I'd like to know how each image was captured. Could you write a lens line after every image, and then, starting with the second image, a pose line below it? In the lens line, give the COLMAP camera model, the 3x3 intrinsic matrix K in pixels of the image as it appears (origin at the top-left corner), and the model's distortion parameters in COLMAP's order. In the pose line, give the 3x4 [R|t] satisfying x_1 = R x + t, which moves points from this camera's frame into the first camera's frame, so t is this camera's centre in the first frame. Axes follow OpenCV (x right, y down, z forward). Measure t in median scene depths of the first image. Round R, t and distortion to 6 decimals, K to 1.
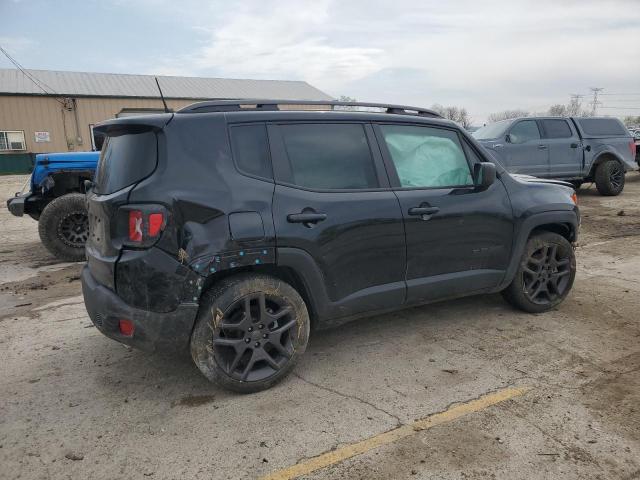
lens RADIAL K [[505.2, 0, 322.3], [0, 505.2, 237.3], [0, 0, 1]] dist [0.012357, 0.006040]
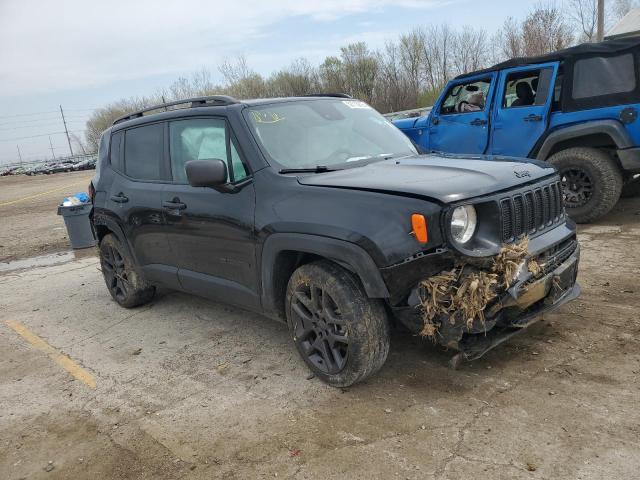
lens RADIAL K [[505.2, 0, 336.7], [0, 505.2, 245.5], [0, 0, 1]] dist [0.012357, 0.006040]
pose [[0.265454, 0.192646, -0.944681, 1.315809], [-0.072260, 0.981053, 0.179758, -0.186359], [0.961412, 0.020545, 0.274345, 1.065796]]
